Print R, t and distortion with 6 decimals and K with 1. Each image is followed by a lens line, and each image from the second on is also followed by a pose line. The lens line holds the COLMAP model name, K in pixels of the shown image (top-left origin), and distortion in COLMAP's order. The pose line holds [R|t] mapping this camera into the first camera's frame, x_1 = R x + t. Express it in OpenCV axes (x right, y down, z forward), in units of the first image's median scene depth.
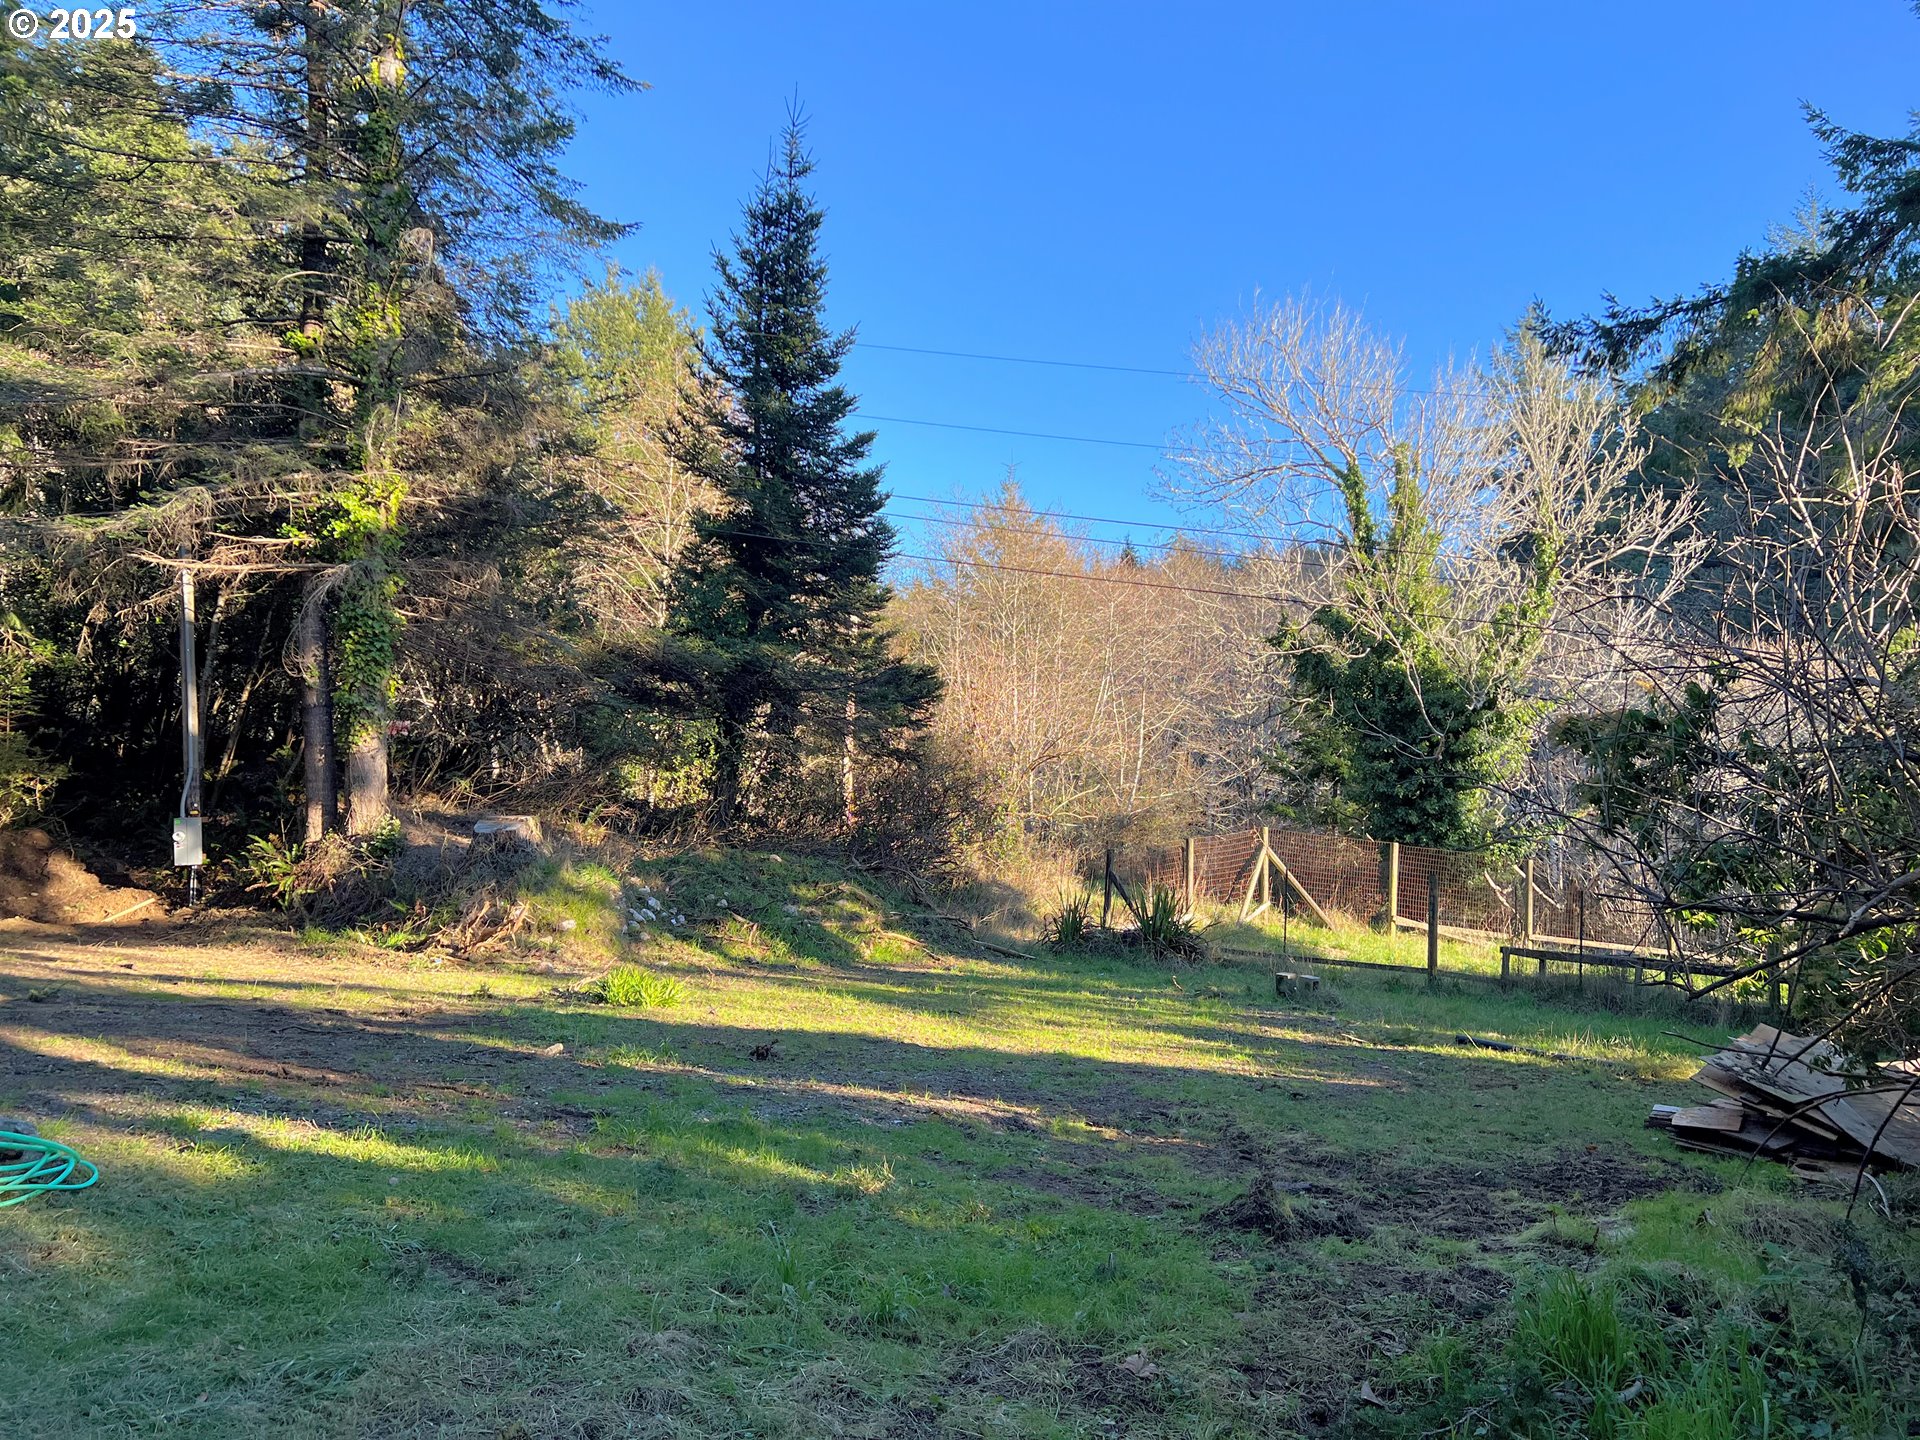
lens RADIAL K [[1440.8, 0, 961.6], [0, 1440.8, 709.7], [0, 0, 1]] dist [0.078892, -0.083146]
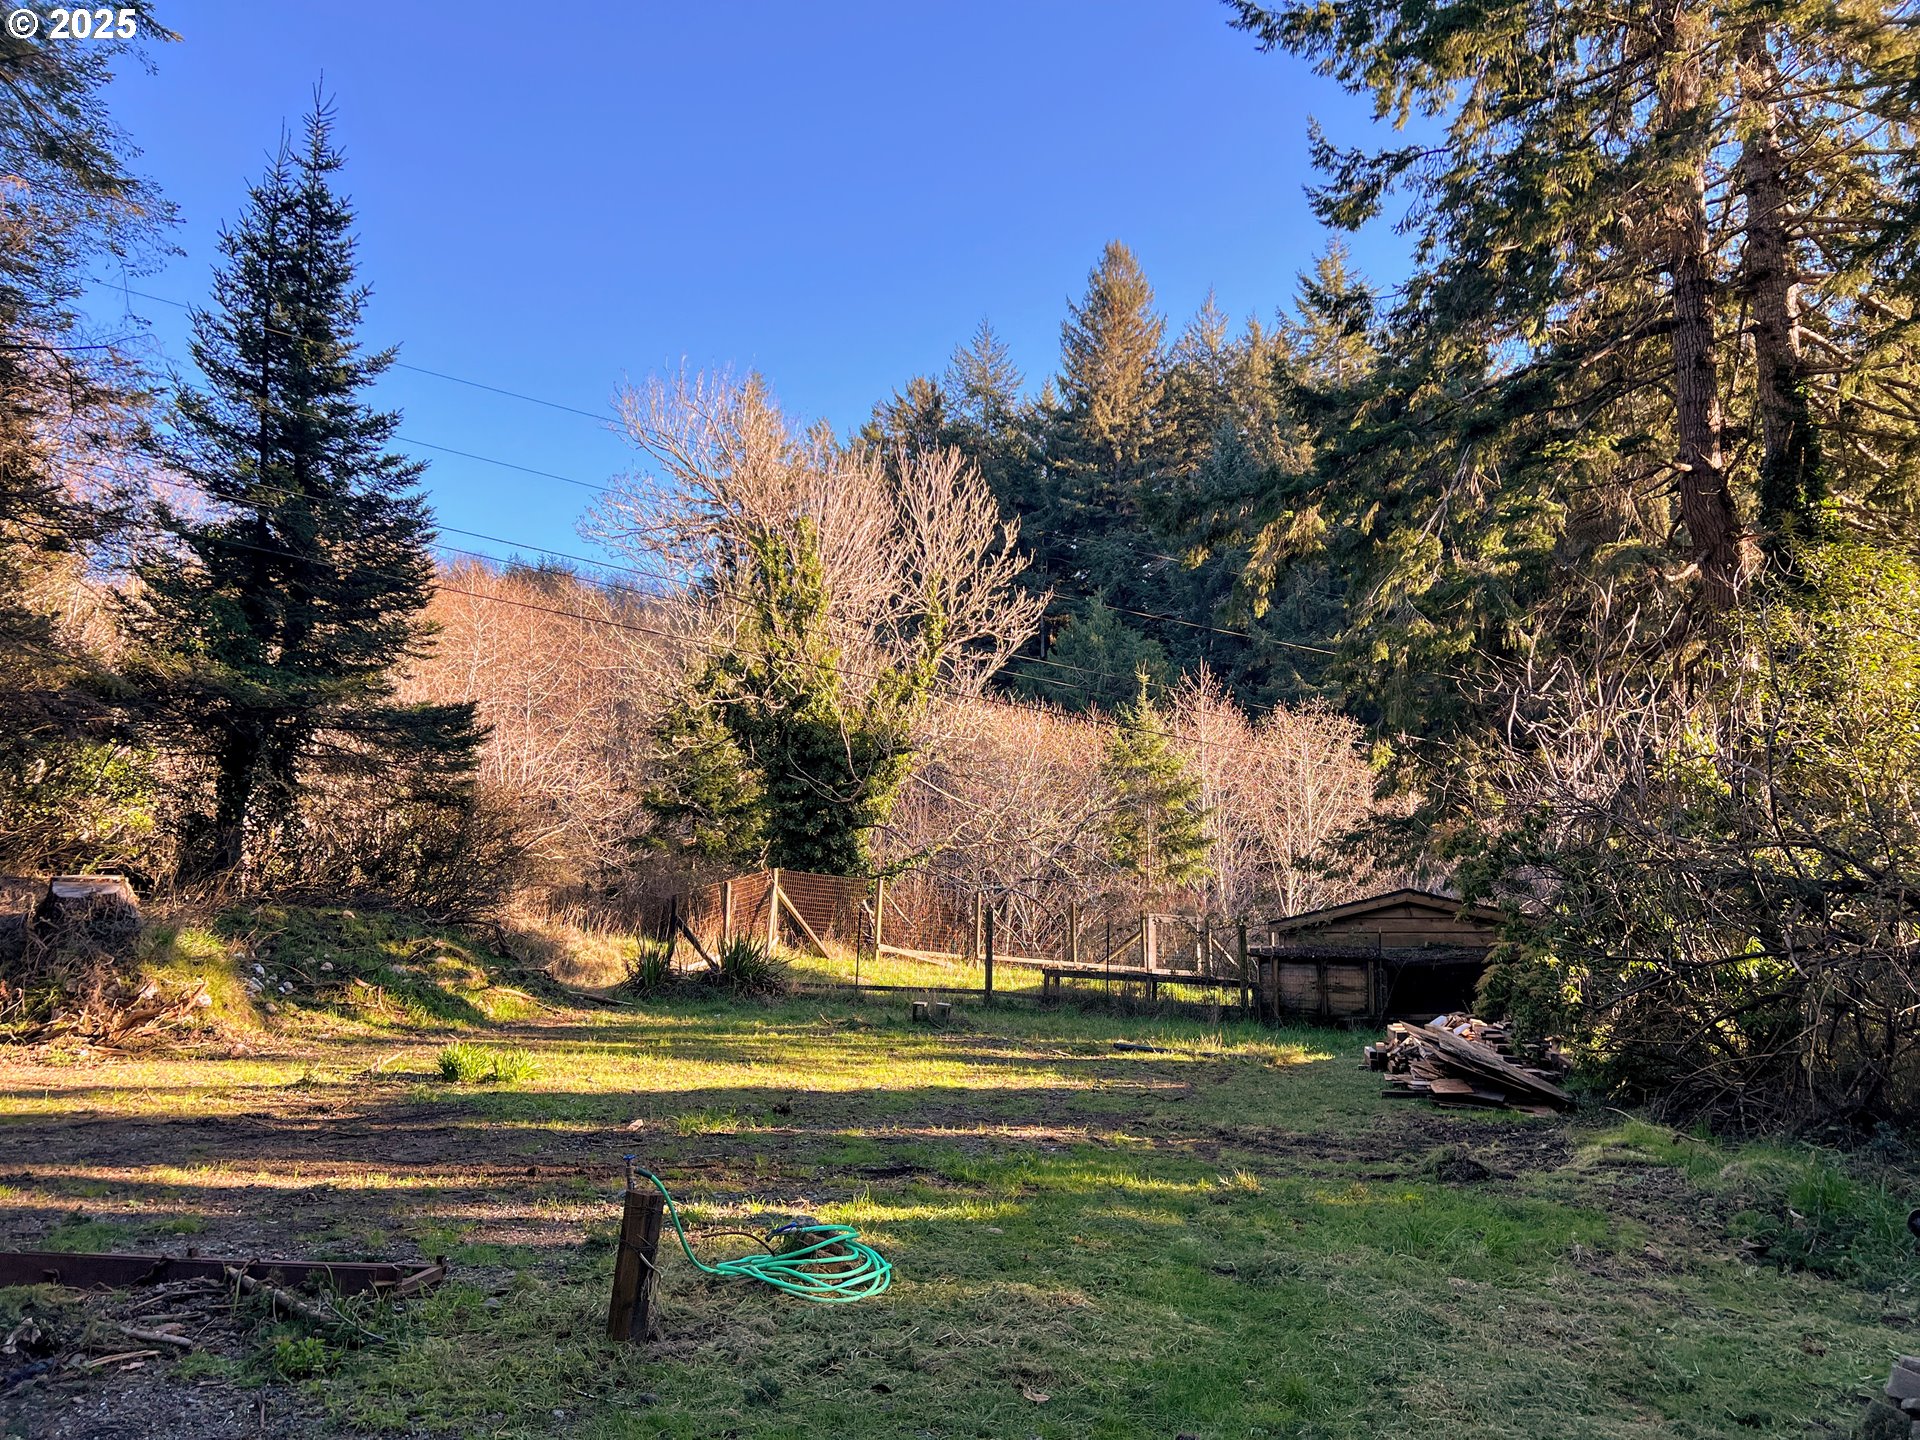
lens RADIAL K [[1440.8, 0, 966.1], [0, 1440.8, 720.3], [0, 0, 1]] dist [0.078892, -0.083146]
pose [[0.840374, 0.043529, 0.540255, -0.275400], [-0.042221, 0.998998, -0.014814, -0.022739], [-0.540359, -0.010361, 0.841371, -0.007239]]
